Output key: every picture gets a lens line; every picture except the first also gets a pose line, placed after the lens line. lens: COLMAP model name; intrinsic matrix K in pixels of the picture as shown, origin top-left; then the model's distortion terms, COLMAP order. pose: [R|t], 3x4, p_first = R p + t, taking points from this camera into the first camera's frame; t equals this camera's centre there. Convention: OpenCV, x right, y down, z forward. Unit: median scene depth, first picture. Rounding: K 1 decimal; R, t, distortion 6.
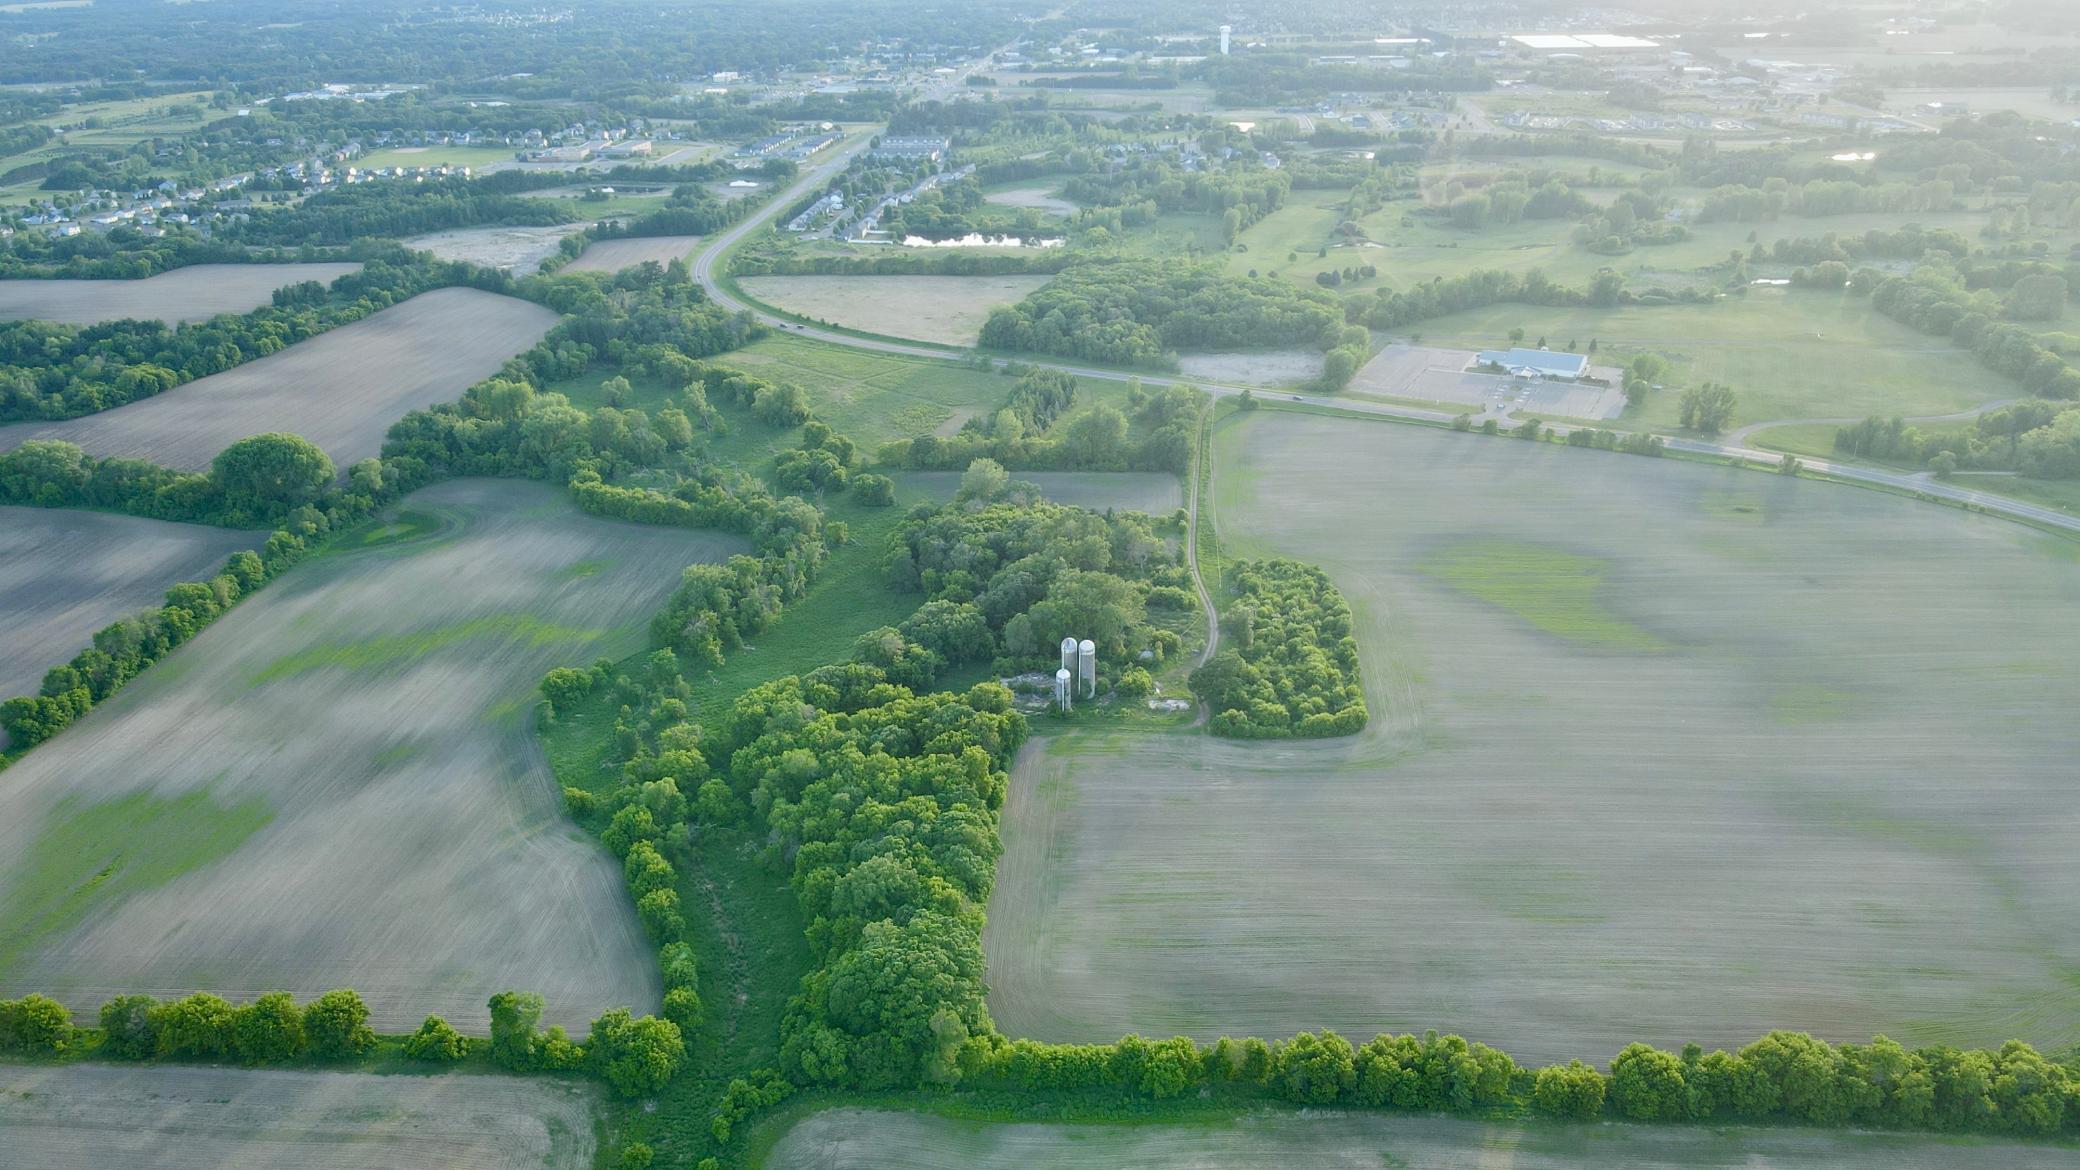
lens RADIAL K [[1528.5, 0, 1047.6], [0, 1528.5, 588.9], [0, 0, 1]] dist [0.009002, 0.015570]
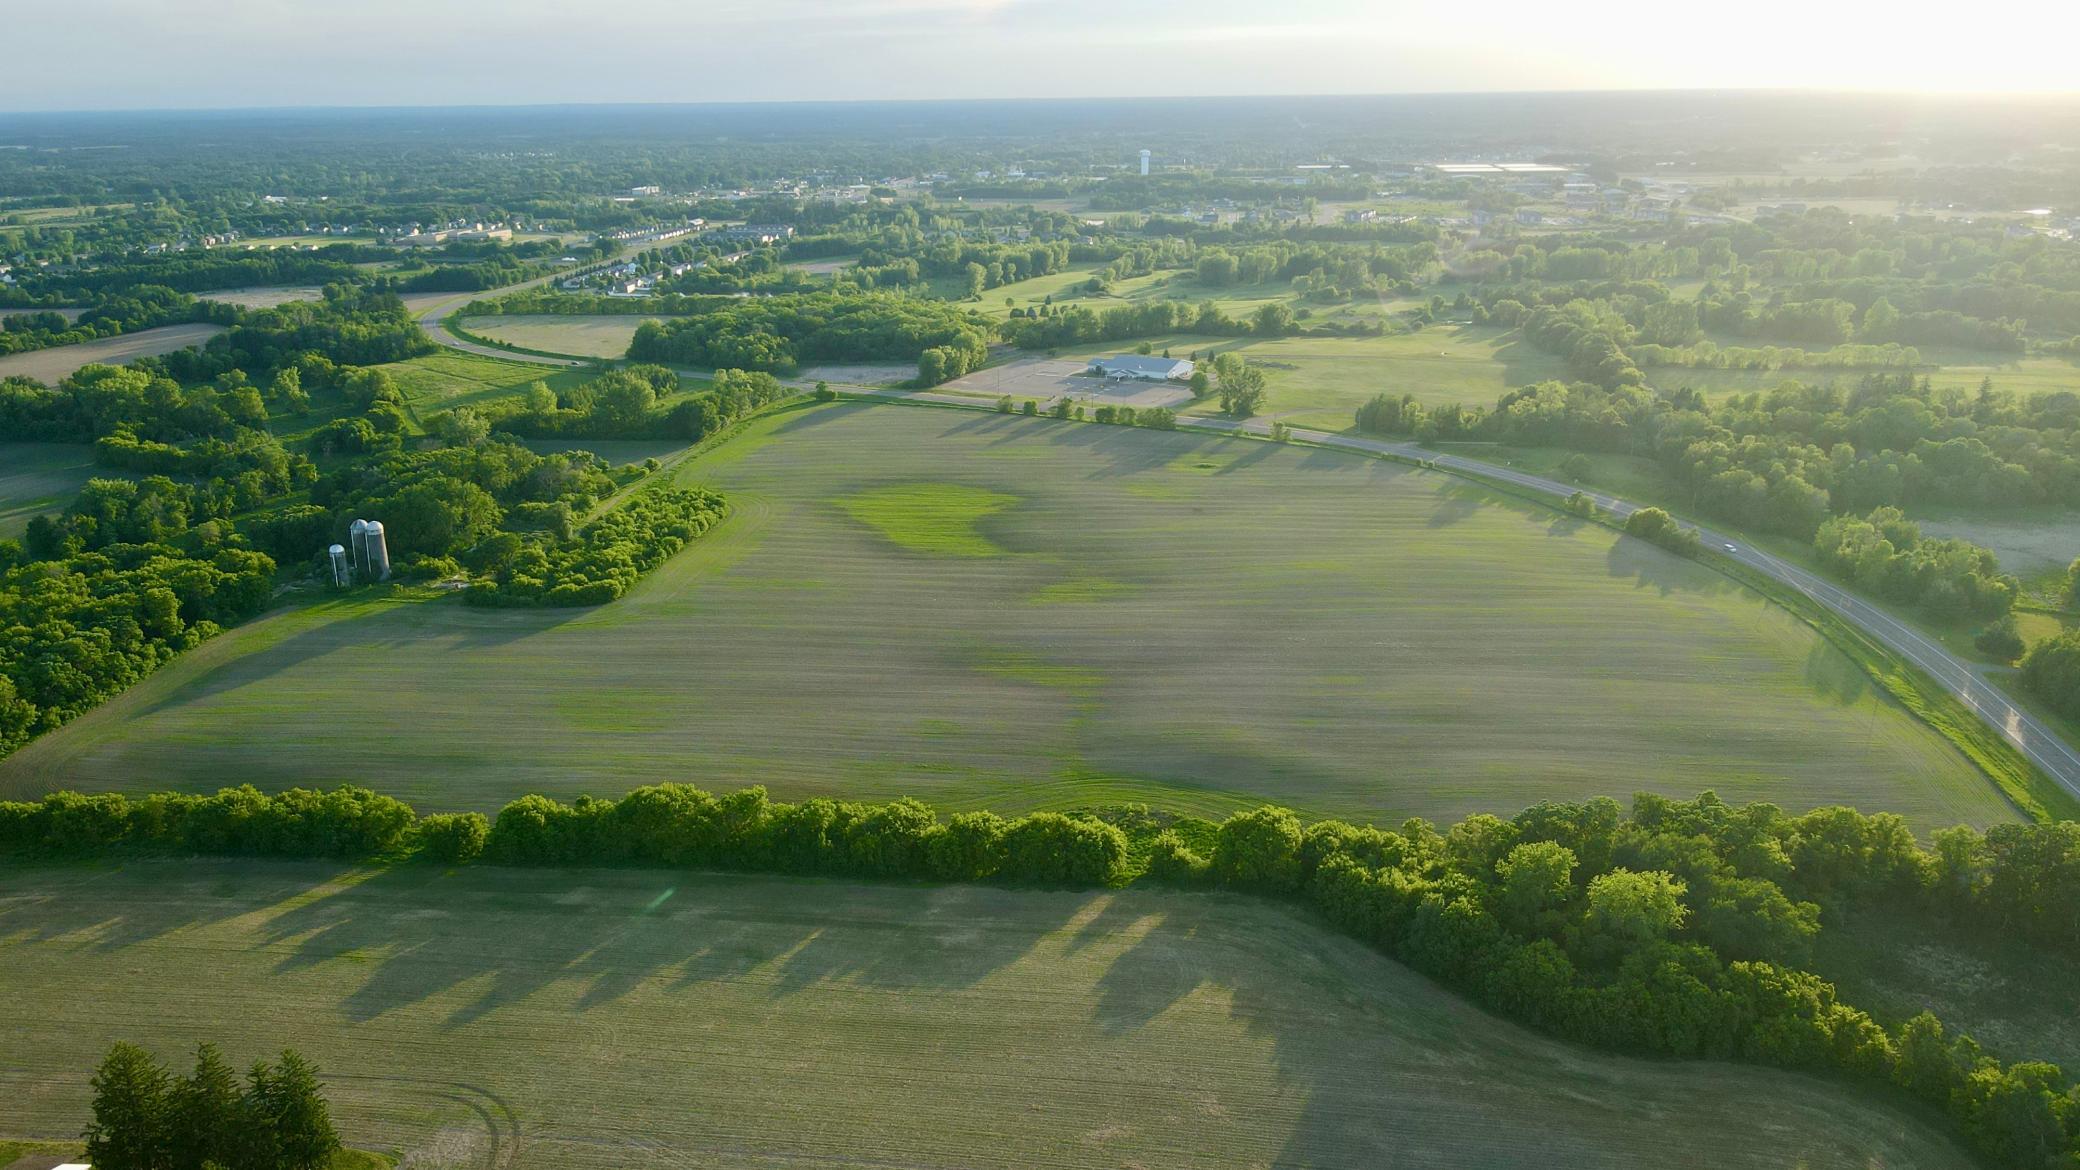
lens RADIAL K [[1528.5, 0, 1047.6], [0, 1528.5, 588.9], [0, 0, 1]] dist [0.009002, 0.015570]
pose [[0.999346, 0.011876, -0.034152, 0.349386], [-0.015215, 0.994948, -0.099227, 0.118568], [0.032801, 0.099682, 0.994479, -0.000203]]
